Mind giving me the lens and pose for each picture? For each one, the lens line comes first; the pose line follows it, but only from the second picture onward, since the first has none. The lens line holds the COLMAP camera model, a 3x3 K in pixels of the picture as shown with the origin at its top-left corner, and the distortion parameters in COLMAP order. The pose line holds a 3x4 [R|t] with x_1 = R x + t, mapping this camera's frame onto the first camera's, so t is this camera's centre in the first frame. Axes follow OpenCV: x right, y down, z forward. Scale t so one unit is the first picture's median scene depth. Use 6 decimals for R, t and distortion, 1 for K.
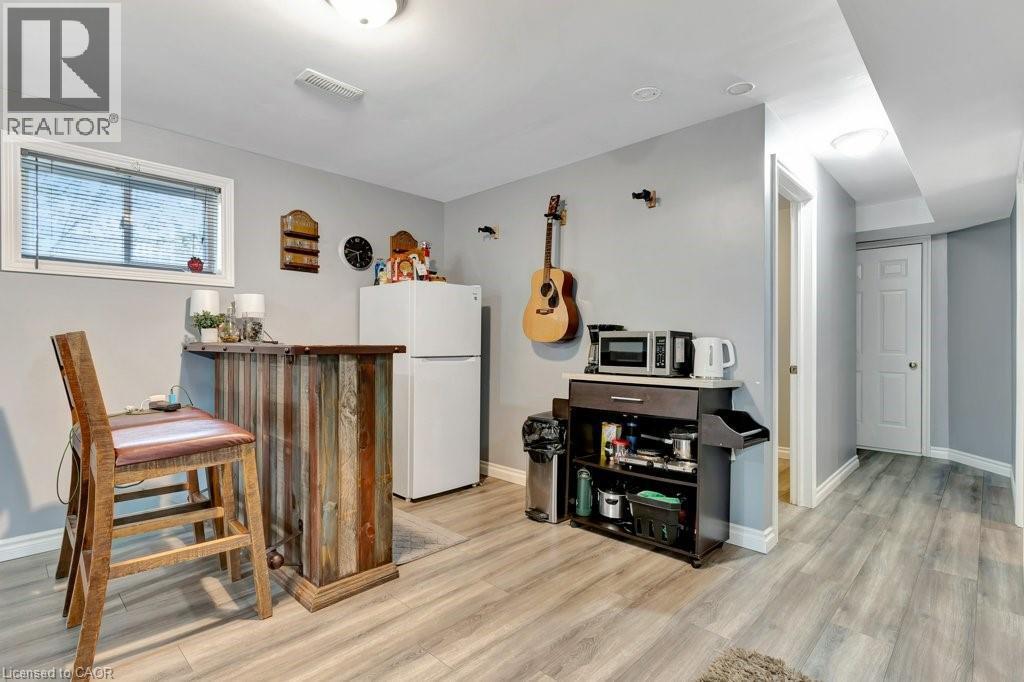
lens RADIAL K [[495.5, 0, 511.2], [0, 495.5, 345.5], [0, 0, 1]] dist [0.002395, -0.000851]
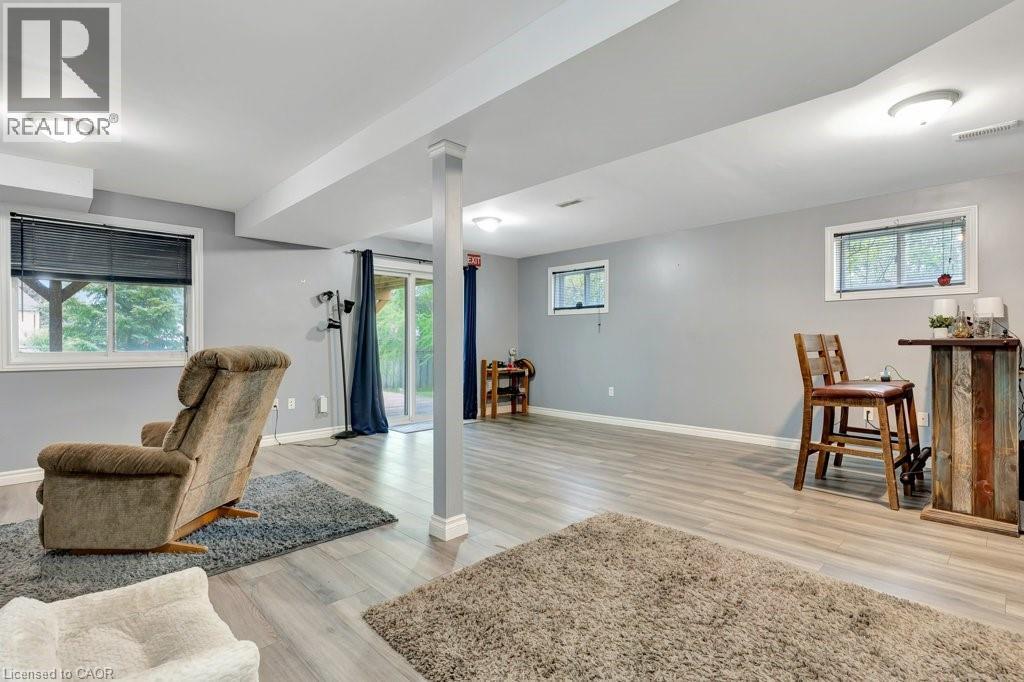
lens RADIAL K [[495.5, 0, 515.4], [0, 495.5, 339.3], [0, 0, 1]] dist [0.002395, -0.000851]
pose [[-0.023567, -0.006299, -0.999702, 1.027835], [-0.003611, 0.999974, -0.006215, 0.012451], [0.999716, 0.003463, -0.023589, -0.166787]]
